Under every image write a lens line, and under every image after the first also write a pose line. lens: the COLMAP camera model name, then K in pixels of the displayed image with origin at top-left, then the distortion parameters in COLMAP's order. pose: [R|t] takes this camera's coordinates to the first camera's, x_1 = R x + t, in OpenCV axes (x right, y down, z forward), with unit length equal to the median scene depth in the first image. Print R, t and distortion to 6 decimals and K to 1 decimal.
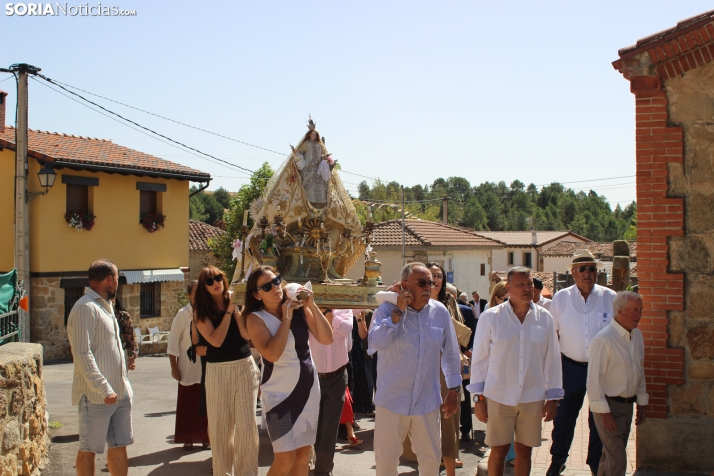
lens RADIAL K [[884.3, 0, 356.3], [0, 884.3, 252.6], [0, 0, 1]] dist [-0.141980, 0.031925]
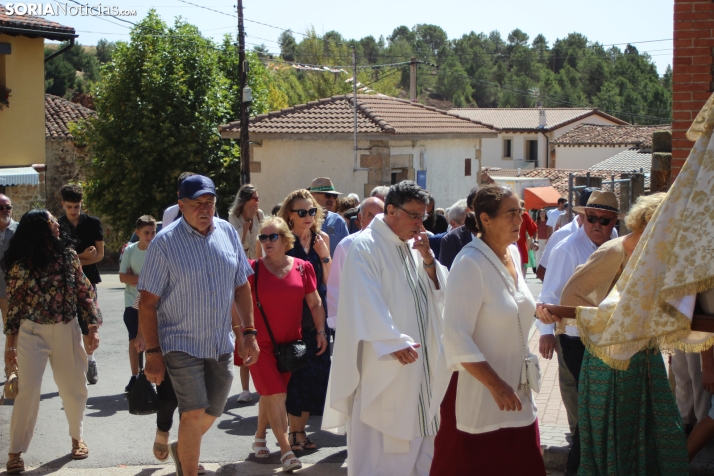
lens RADIAL K [[1093.1, 0, 374.4], [0, 1093.1, 238.4], [0, 0, 1]] dist [-0.006670, -0.010912]
pose [[0.998911, -0.002625, 0.046588, 0.033718], [-0.000731, 0.997414, 0.071863, 0.015697], [-0.046656, -0.071819, 0.996326, 0.160375]]
